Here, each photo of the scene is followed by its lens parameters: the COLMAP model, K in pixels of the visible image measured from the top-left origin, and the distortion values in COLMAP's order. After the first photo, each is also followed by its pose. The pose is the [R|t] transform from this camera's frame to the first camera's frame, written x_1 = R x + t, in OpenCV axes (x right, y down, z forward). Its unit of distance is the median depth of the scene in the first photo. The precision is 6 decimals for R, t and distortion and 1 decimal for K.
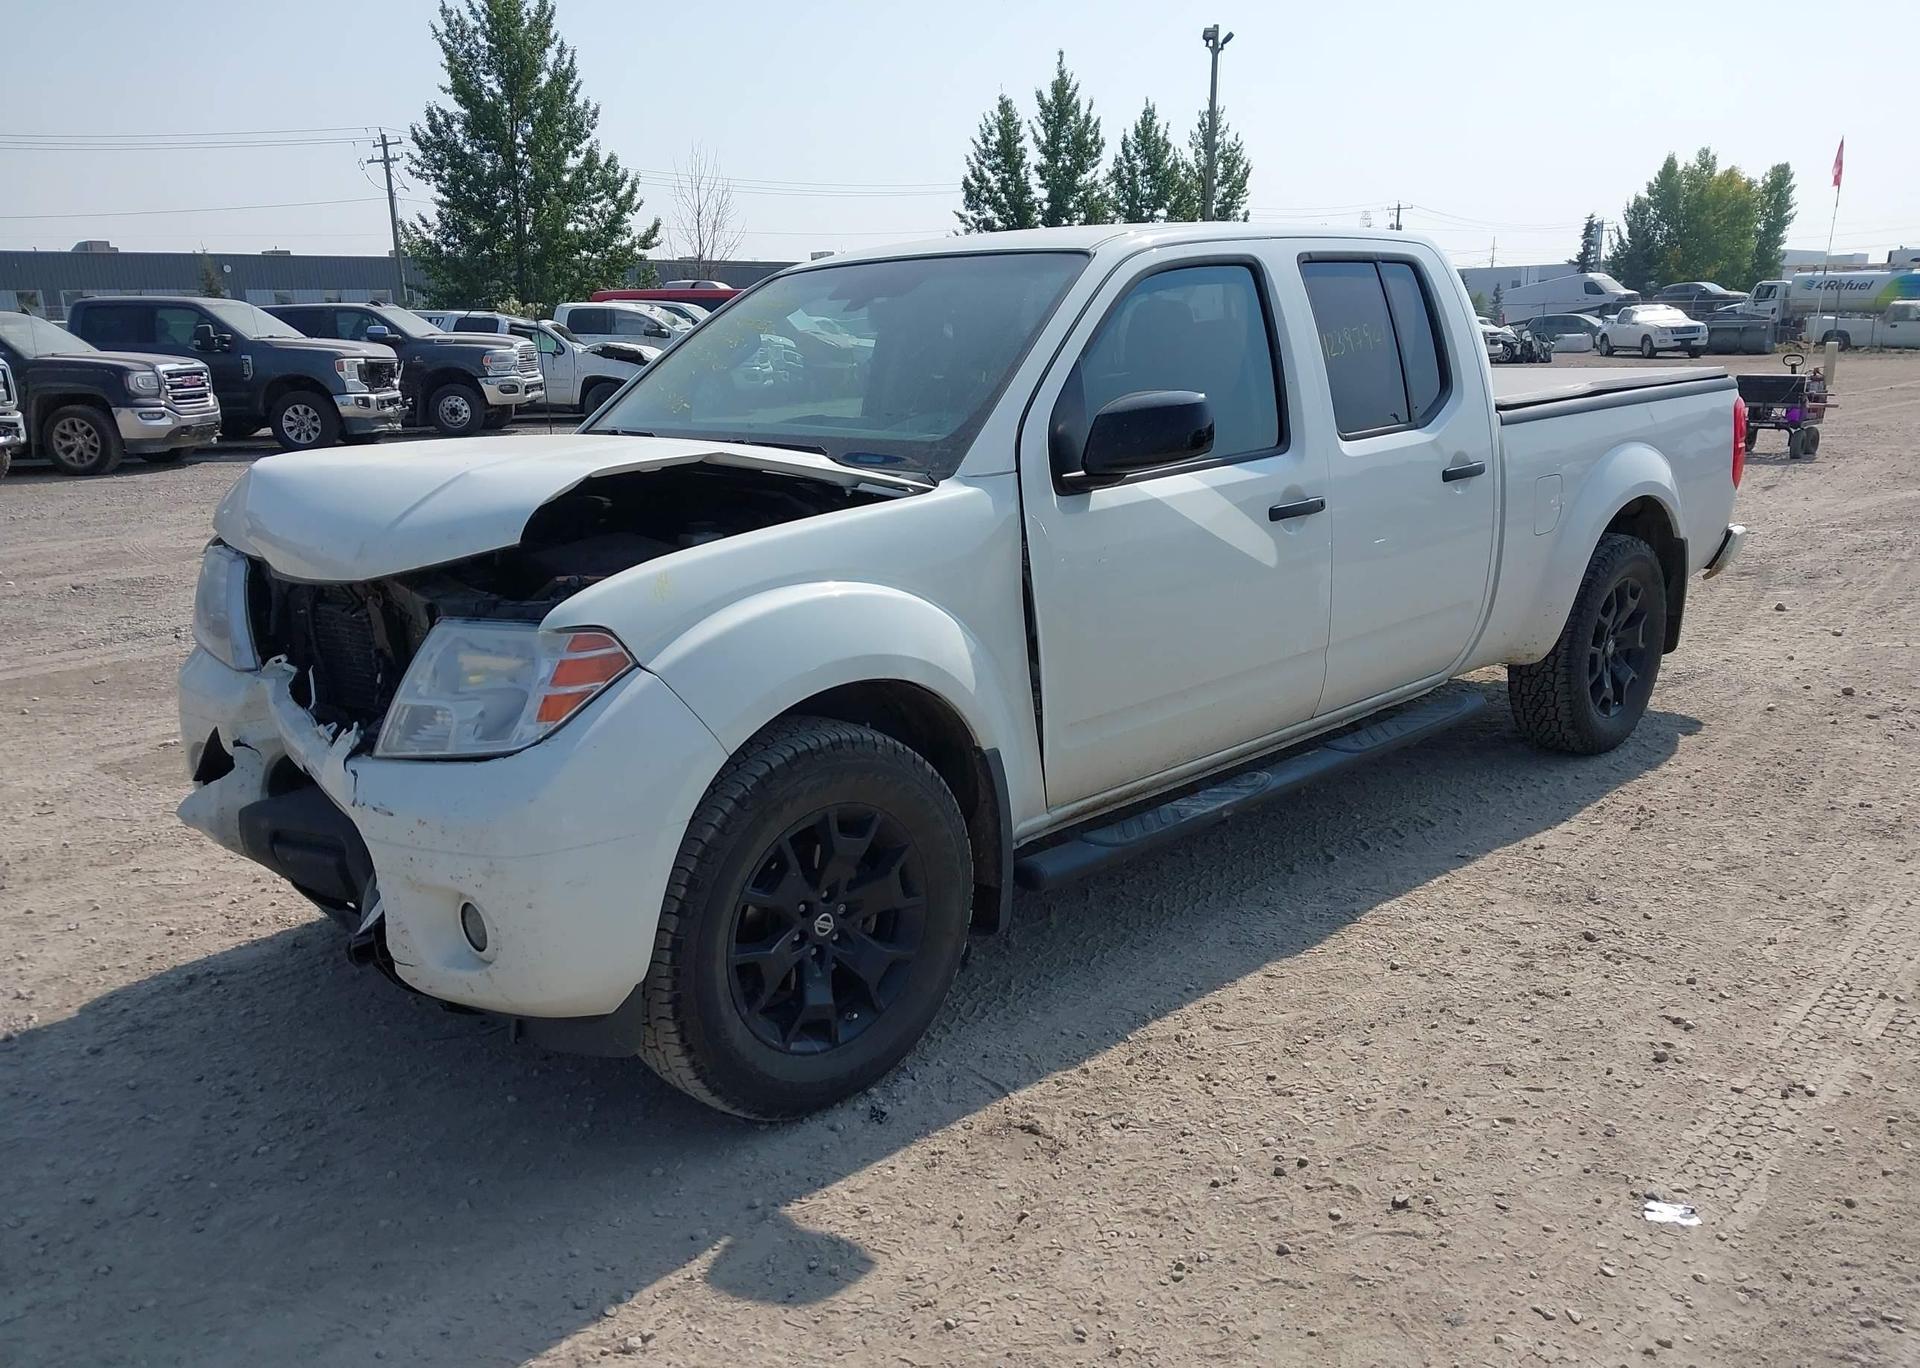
lens RADIAL K [[1518.7, 0, 953.7], [0, 1518.7, 736.0], [0, 0, 1]] dist [0.013693, -0.011103]
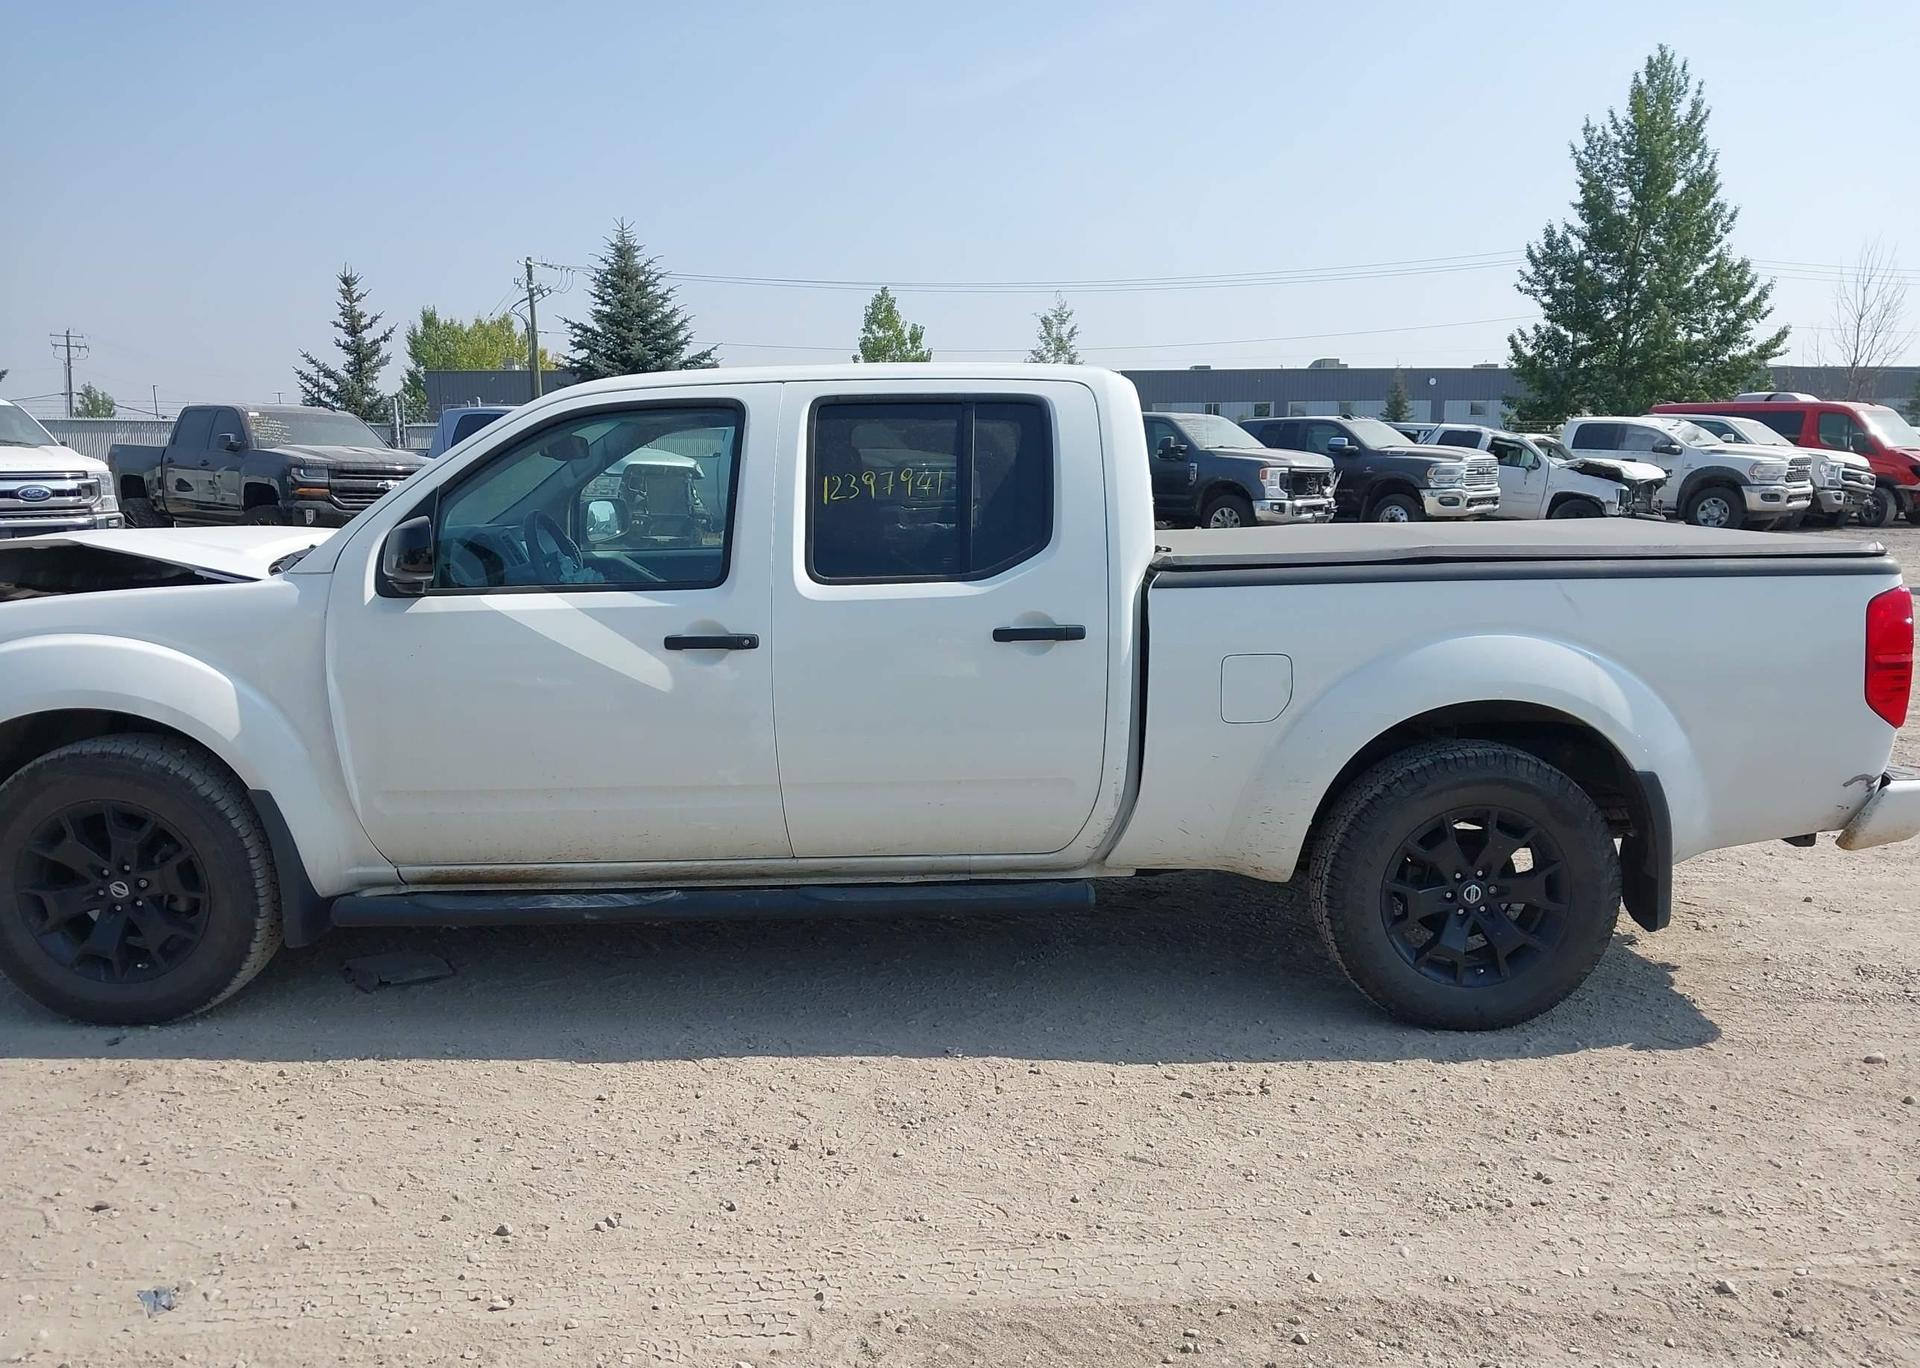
lens RADIAL K [[1518.7, 0, 953.7], [0, 1518.7, 736.0], [0, 0, 1]] dist [0.013693, -0.011103]
pose [[0.720658, 0.150415, -0.676778, 0.102446], [-0.195788, 0.980601, 0.009457, -0.012689], [0.665071, 0.125690, 0.736127, 0.036332]]
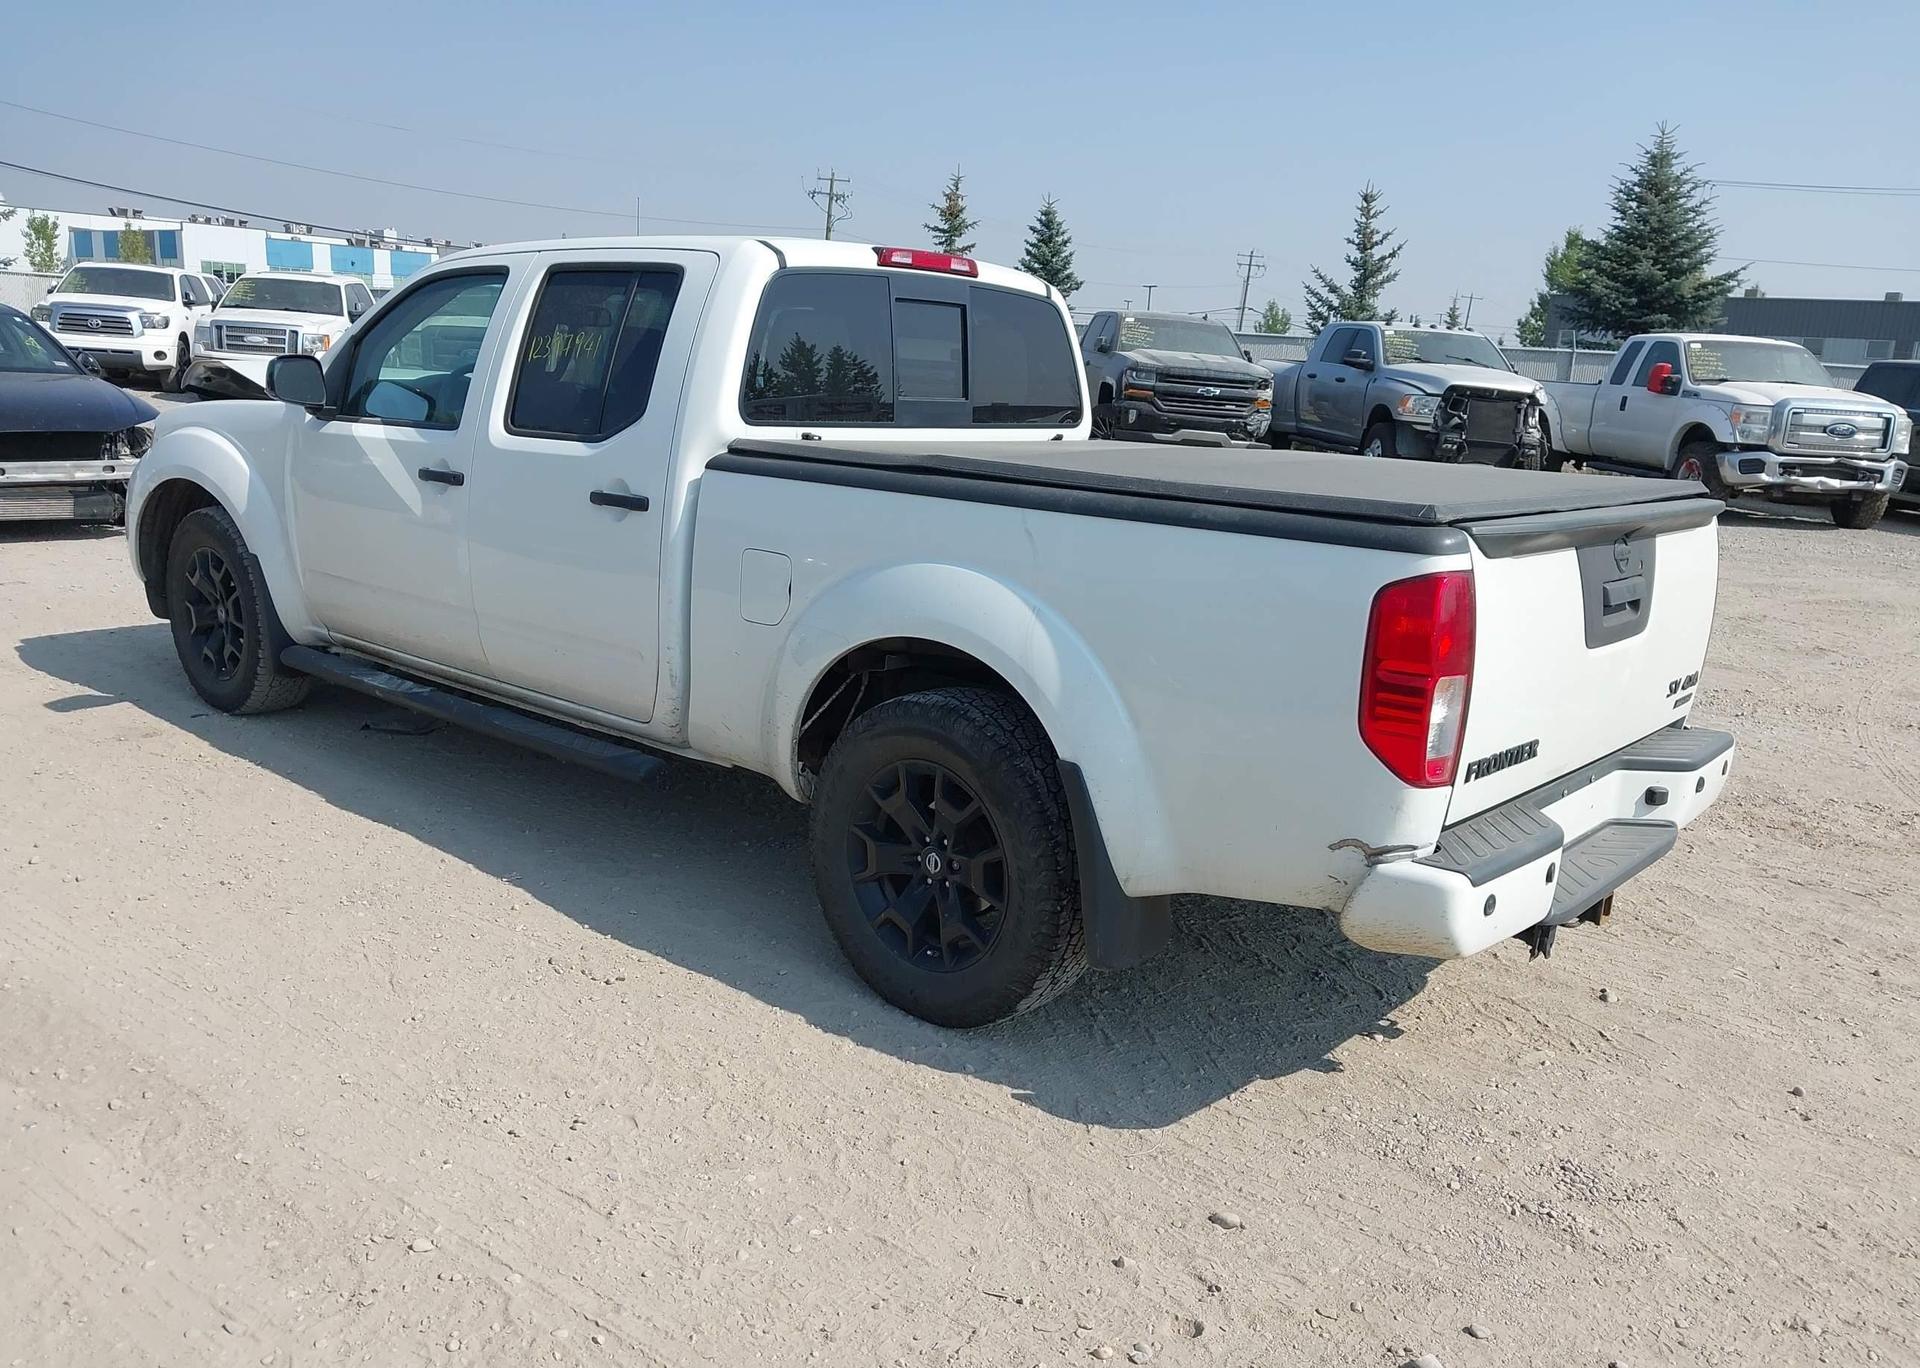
lens RADIAL K [[1518.7, 0, 953.7], [0, 1518.7, 736.0], [0, 0, 1]] dist [0.013693, -0.011103]
pose [[0.082440, 0.276221, -0.957552, 0.142192], [-0.314347, 0.918982, 0.238031, -0.036438], [0.945722, 0.281380, 0.162590, 0.122146]]
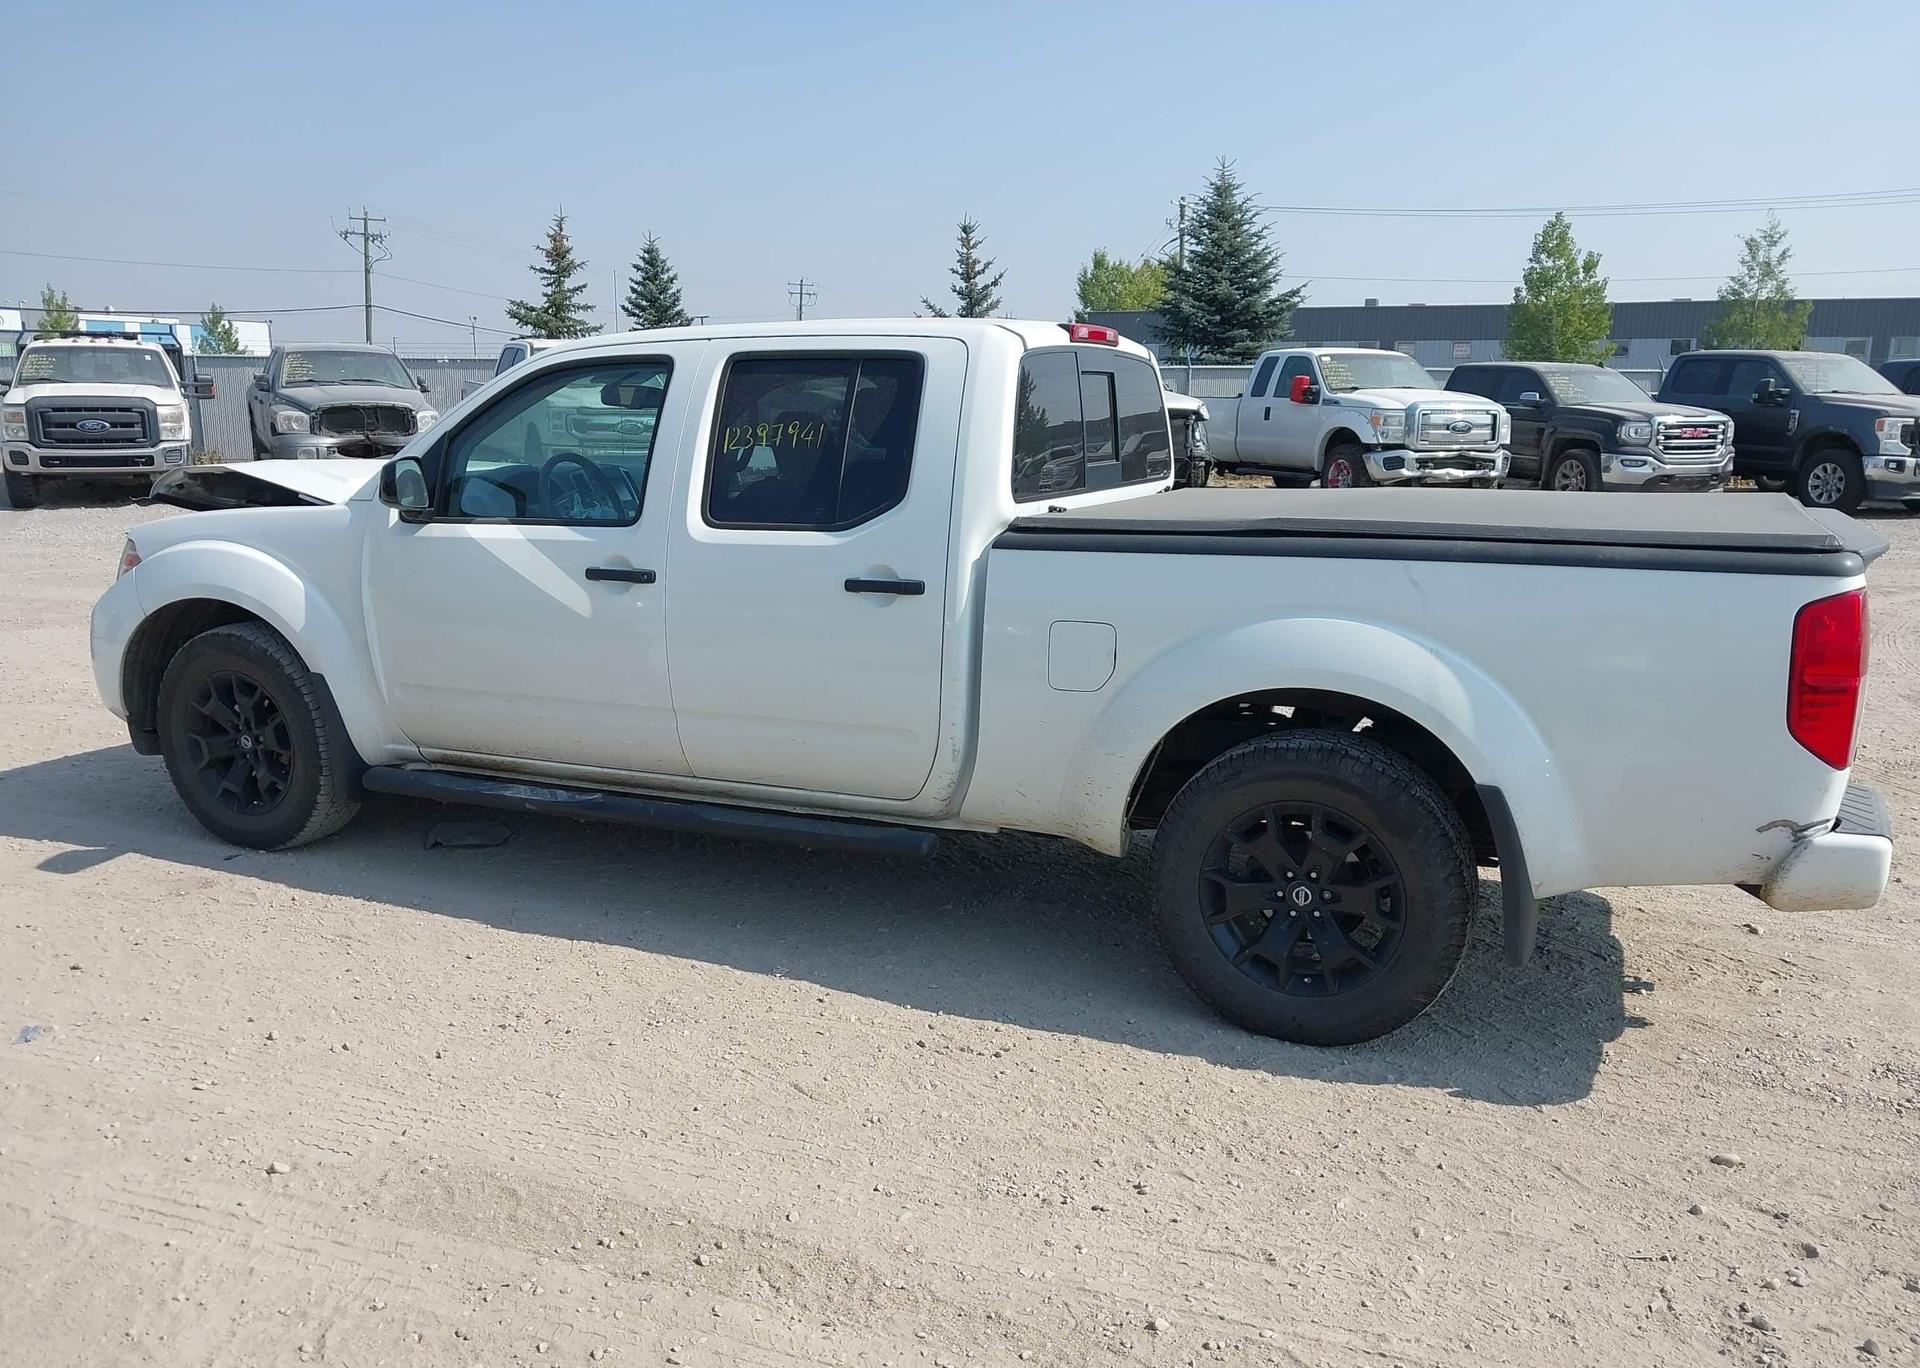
lens RADIAL K [[1518.7, 0, 953.7], [0, 1518.7, 736.0], [0, 0, 1]] dist [0.013693, -0.011103]
pose [[0.365432, 0.234083, -0.900924, 0.135146], [-0.257224, 0.955571, 0.143947, -0.025837], [0.894592, 0.179136, 0.409408, 0.076740]]
